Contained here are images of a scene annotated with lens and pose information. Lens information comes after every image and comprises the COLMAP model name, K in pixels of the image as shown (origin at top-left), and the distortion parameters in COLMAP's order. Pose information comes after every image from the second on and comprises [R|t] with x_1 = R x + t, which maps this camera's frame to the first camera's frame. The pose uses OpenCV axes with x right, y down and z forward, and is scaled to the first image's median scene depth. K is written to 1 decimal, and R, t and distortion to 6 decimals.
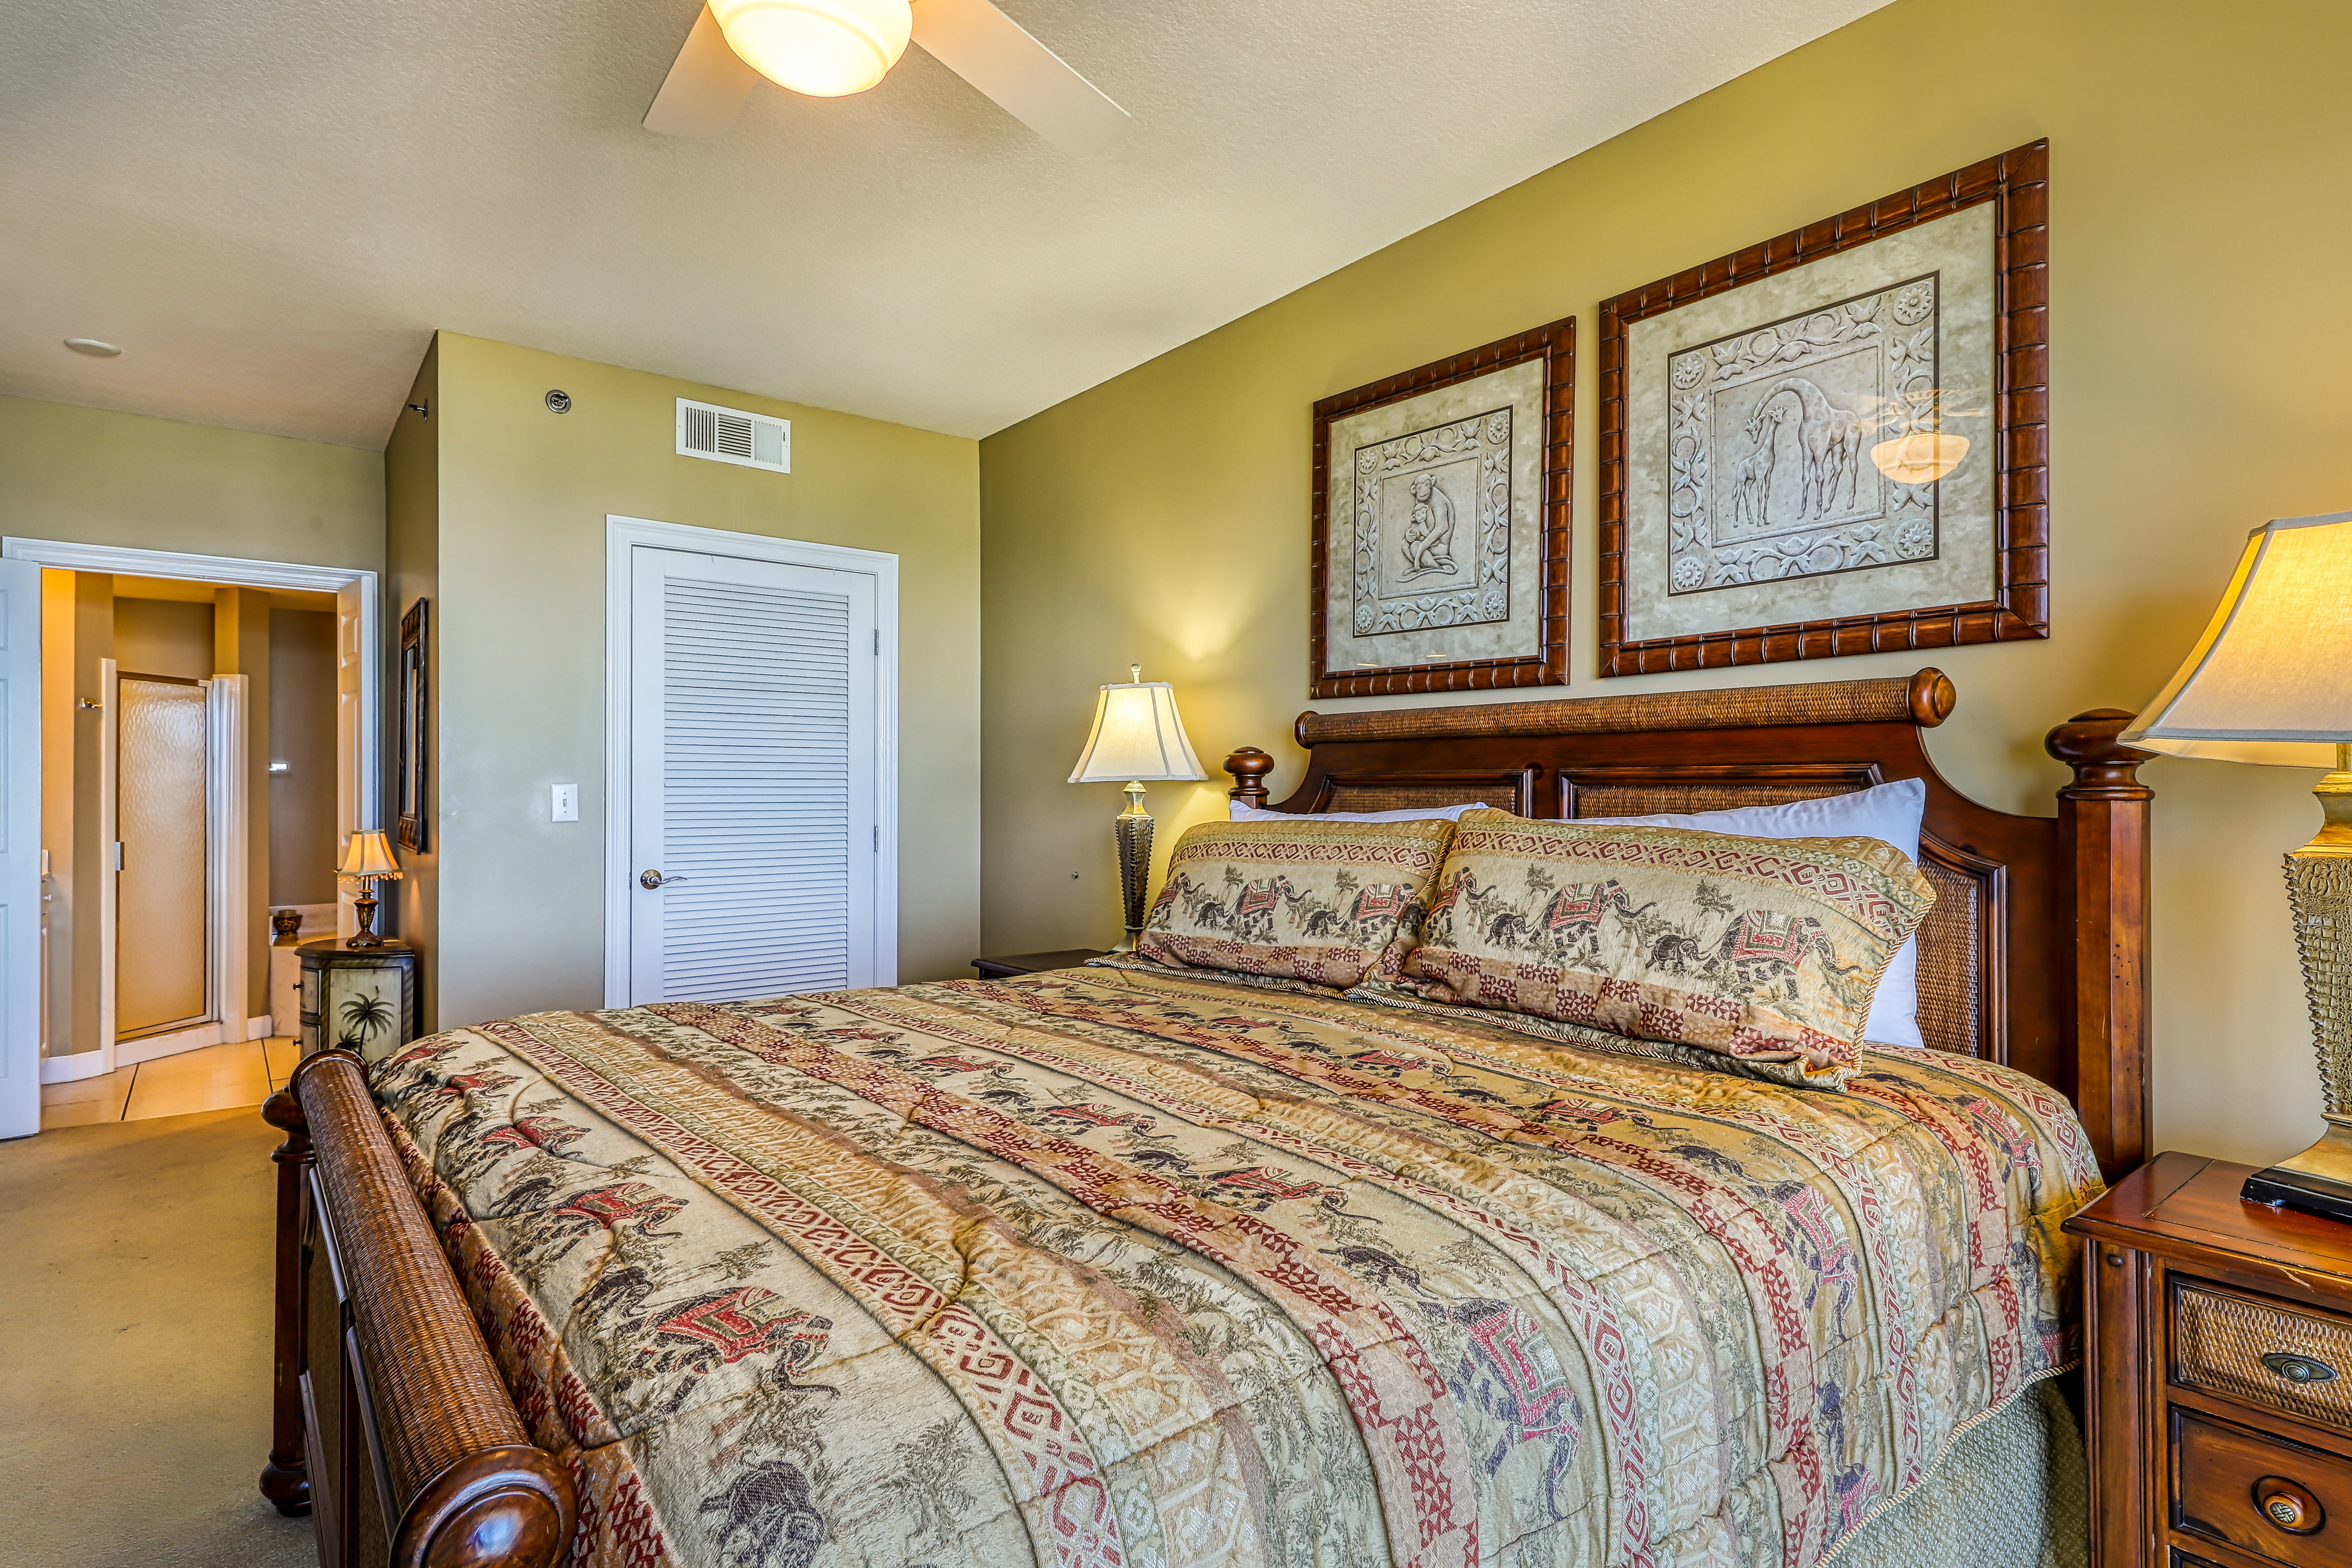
lens RADIAL K [[1235.7, 0, 1167.2], [0, 1235.7, 788.5], [0, 0, 1]] dist [0.007217, 0.000022]
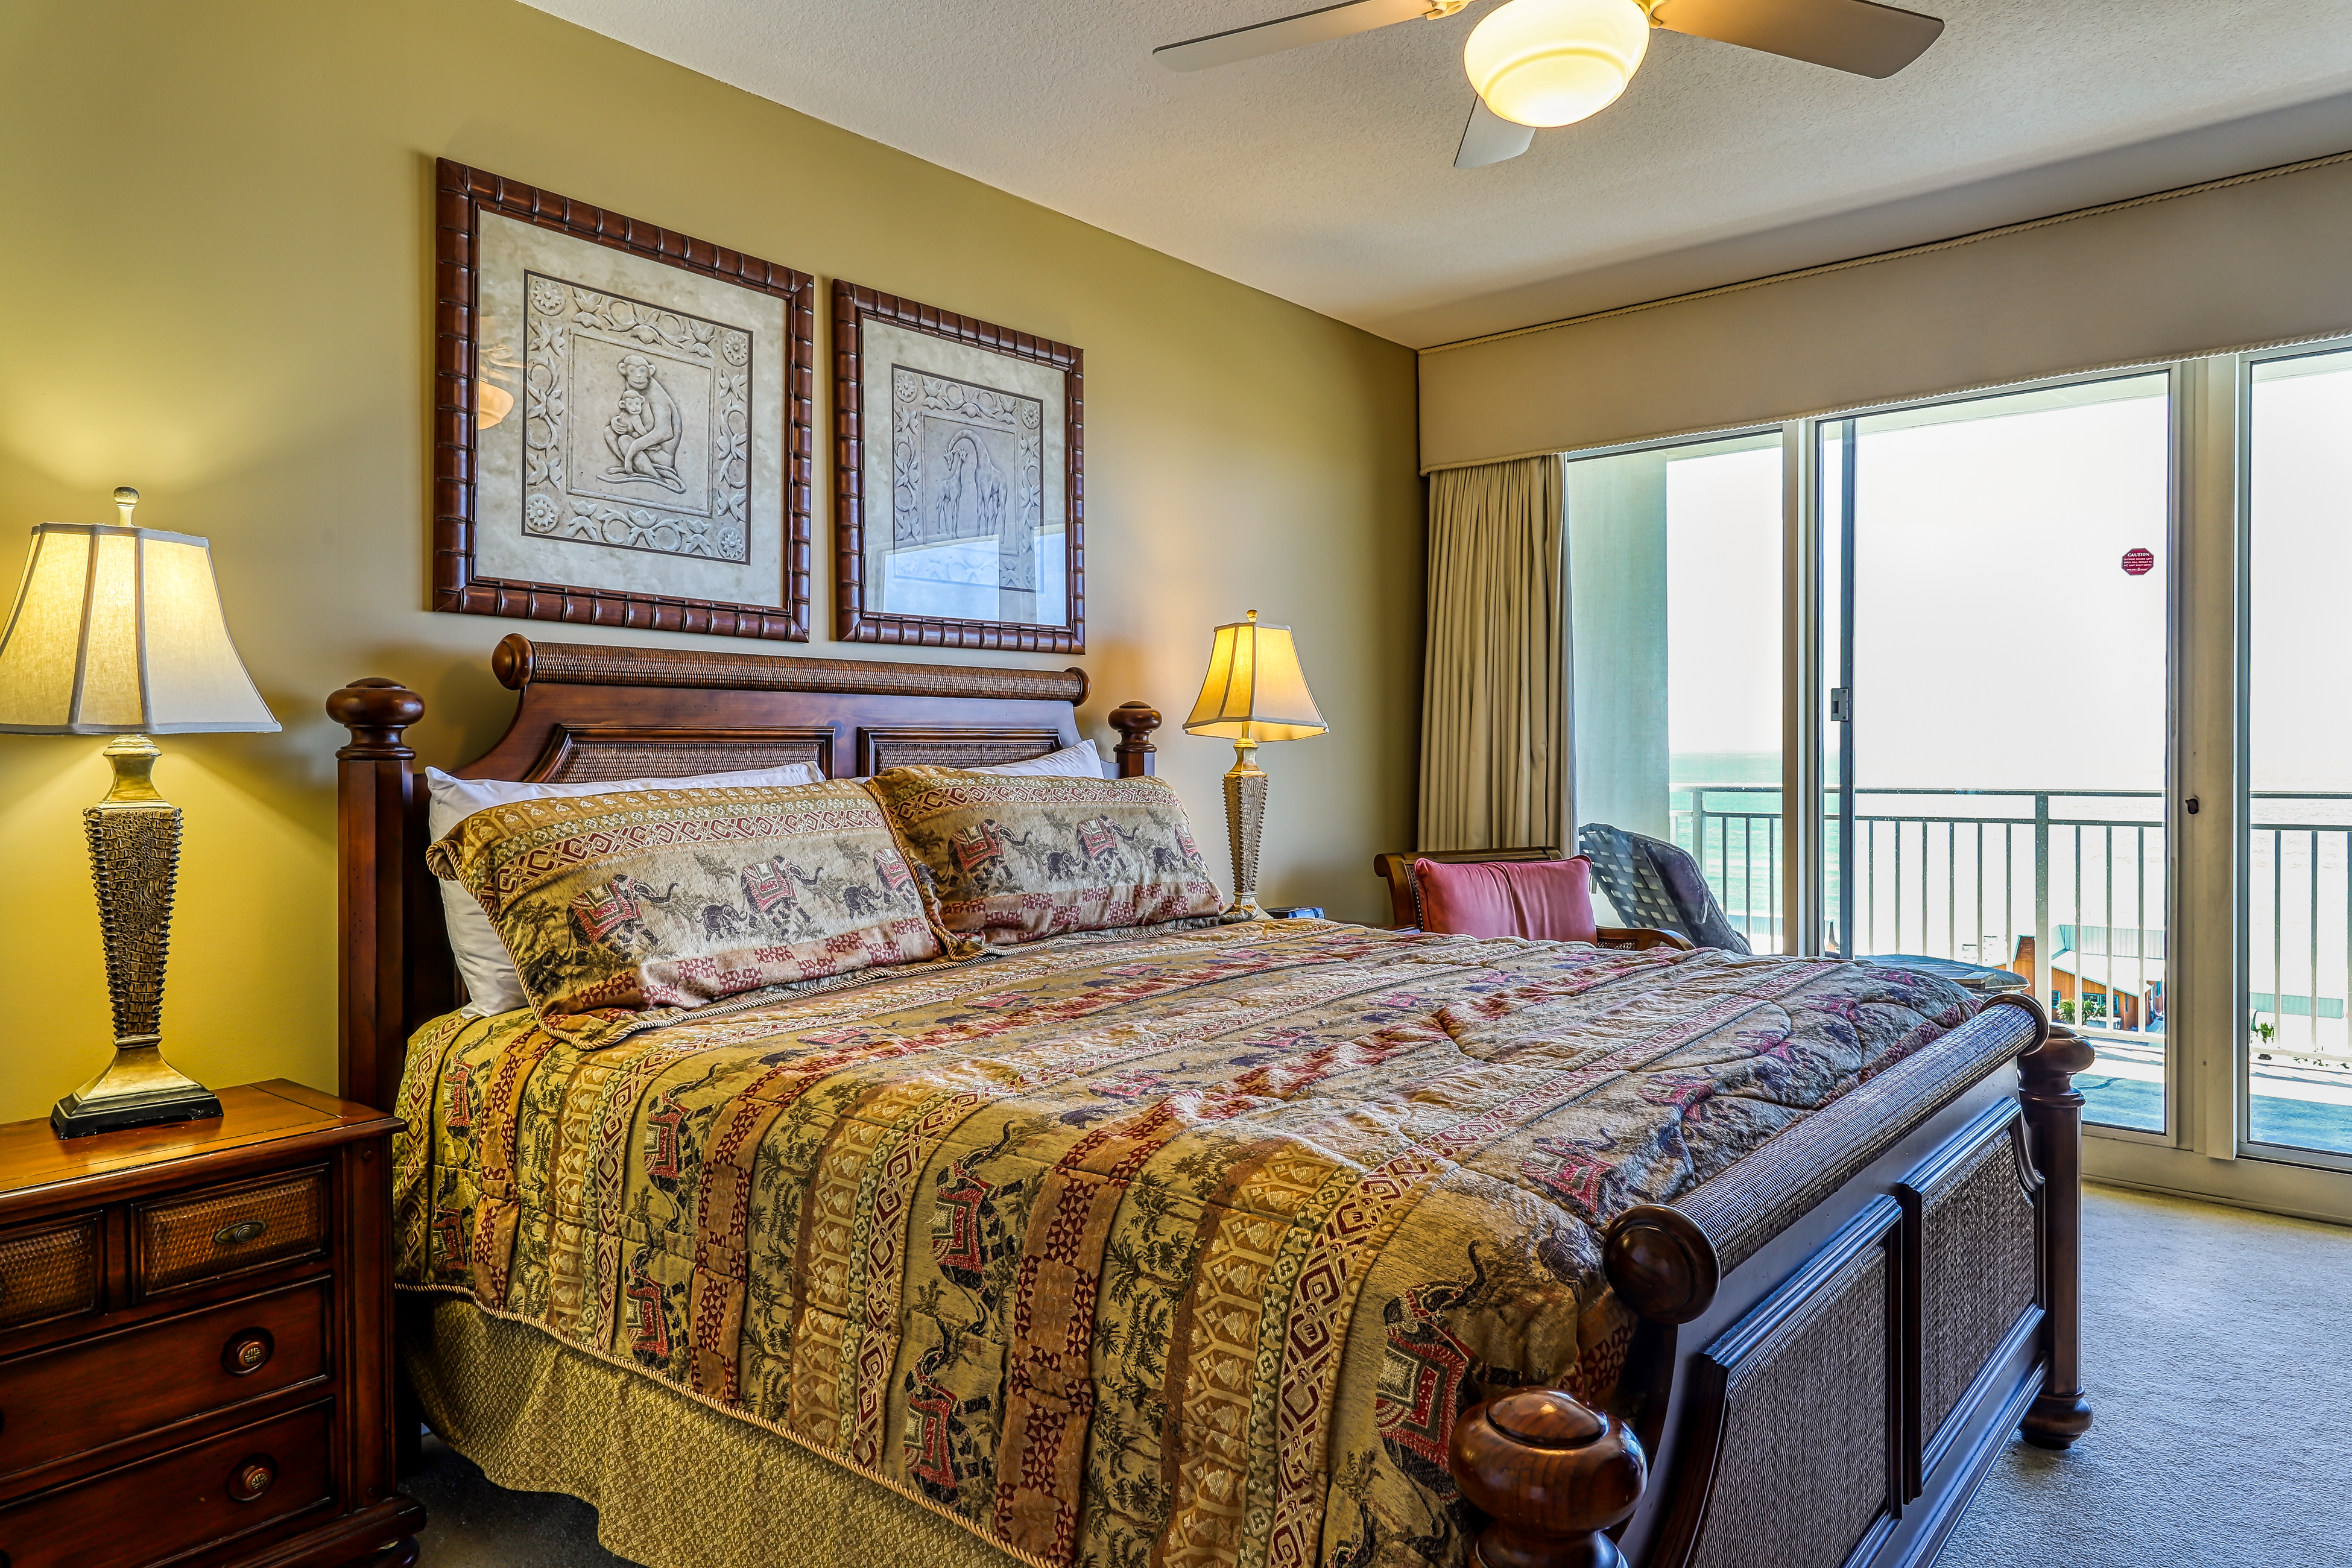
lens RADIAL K [[1441.6, 0, 1169.8], [0, 1441.6, 763.0], [0, 0, 1]] dist [-0.002912, -0.000724]
pose [[-0.219322, 0.000586, 0.975652, -0.829134], [0.013840, 0.999901, 0.002511, 0.012918], [-0.975554, 0.014054, -0.219308, 0.927636]]
